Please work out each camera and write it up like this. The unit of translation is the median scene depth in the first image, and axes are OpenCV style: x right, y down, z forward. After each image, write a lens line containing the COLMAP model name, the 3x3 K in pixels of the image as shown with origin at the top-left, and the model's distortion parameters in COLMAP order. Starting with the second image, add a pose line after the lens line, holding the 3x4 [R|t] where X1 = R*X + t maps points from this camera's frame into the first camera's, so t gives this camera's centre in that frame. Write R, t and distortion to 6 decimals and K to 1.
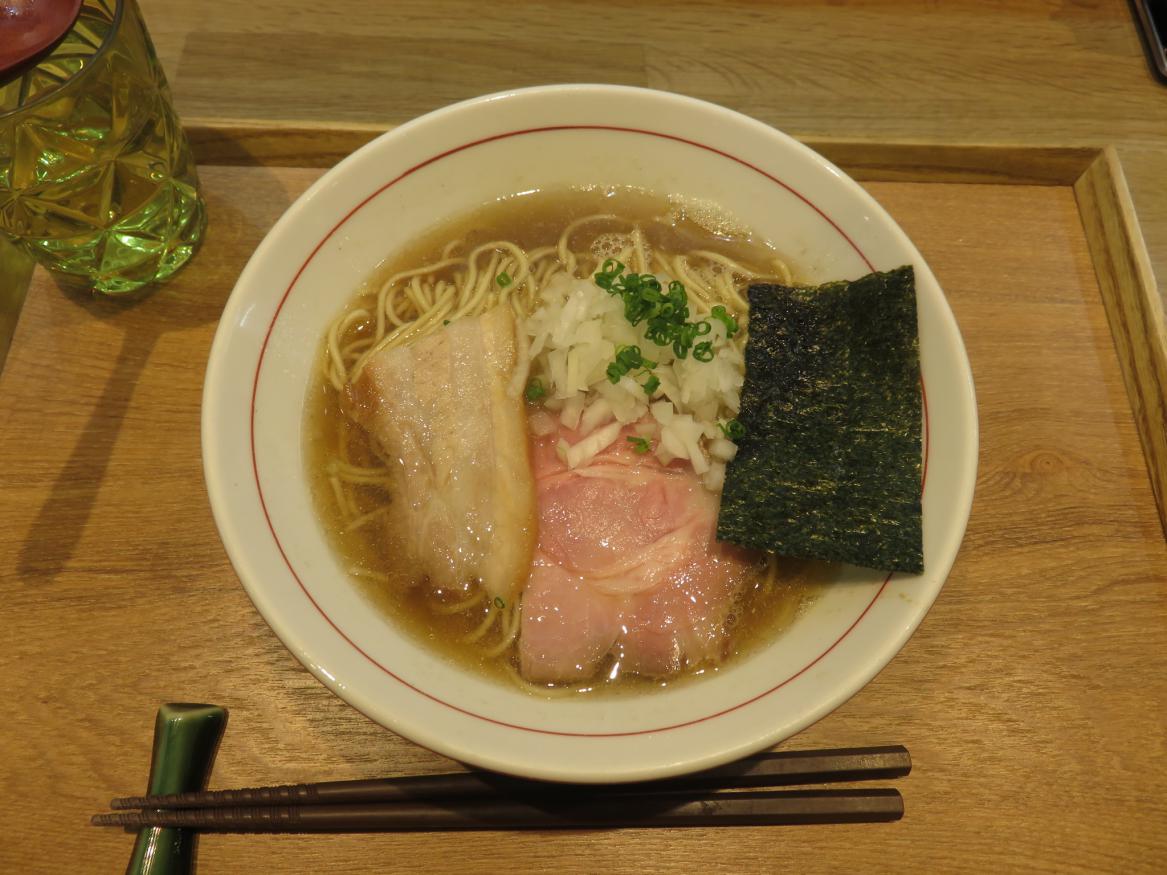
lens RADIAL K [[879.0, 0, 583.5], [0, 879.0, 437.5], [0, 0, 1]] dist [-0.005313, -0.001365]
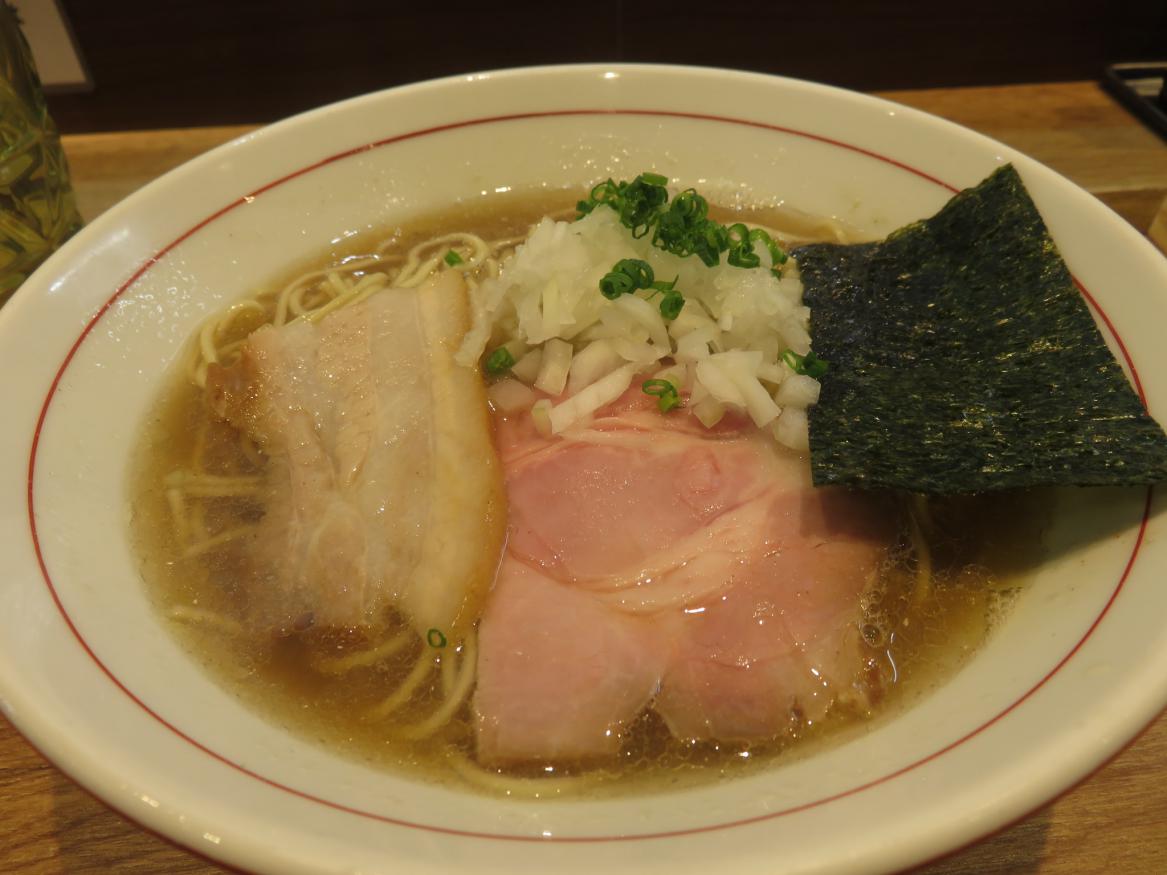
lens RADIAL K [[879.0, 0, 583.5], [0, 879.0, 437.5], [0, 0, 1]] dist [-0.005313, -0.001365]
pose [[0.996552, -0.082907, 0.003198, 0.002126], [0.076734, 0.906327, -0.415551, 0.290774], [0.031553, 0.414364, 0.909564, 0.437868]]
